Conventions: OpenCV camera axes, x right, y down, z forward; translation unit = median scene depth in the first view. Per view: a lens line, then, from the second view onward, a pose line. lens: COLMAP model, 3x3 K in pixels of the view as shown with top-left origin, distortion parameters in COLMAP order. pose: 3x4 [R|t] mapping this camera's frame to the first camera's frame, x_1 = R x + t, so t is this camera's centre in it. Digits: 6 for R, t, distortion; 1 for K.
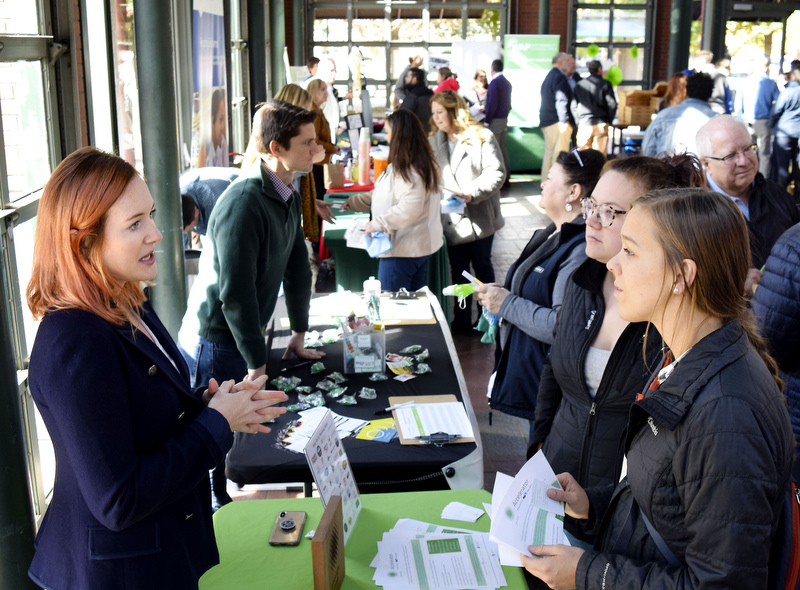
lens RADIAL K [[580.2, 0, 400.1], [0, 580.2, 319.3], [0, 0, 1]] dist [0.007375, -0.029636]
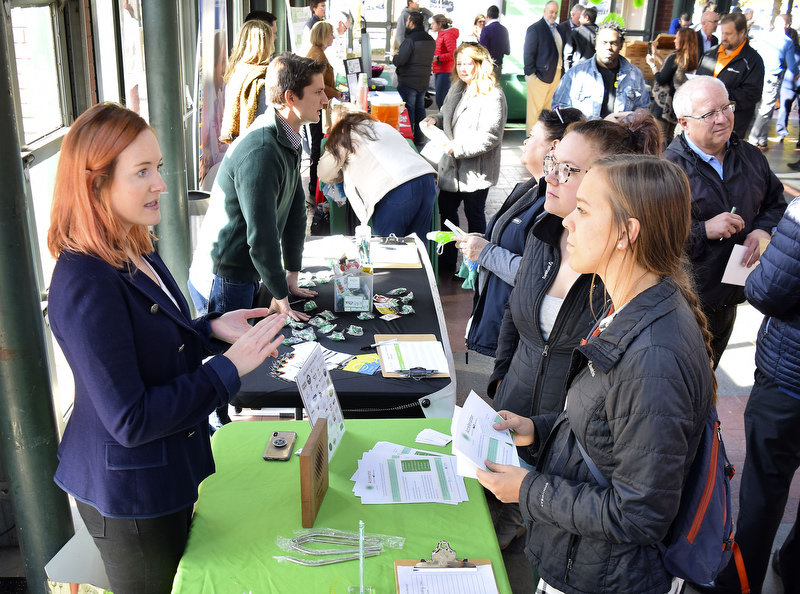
lens RADIAL K [[580.2, 0, 400.1], [0, 580.2, 321.3], [0, 0, 1]] dist [0.007375, -0.029636]
pose [[0.999338, 0.032271, -0.016791, 0.052730], [-0.030117, 0.992825, 0.115722, -0.021858], [0.020405, -0.115139, 0.993140, -0.098358]]
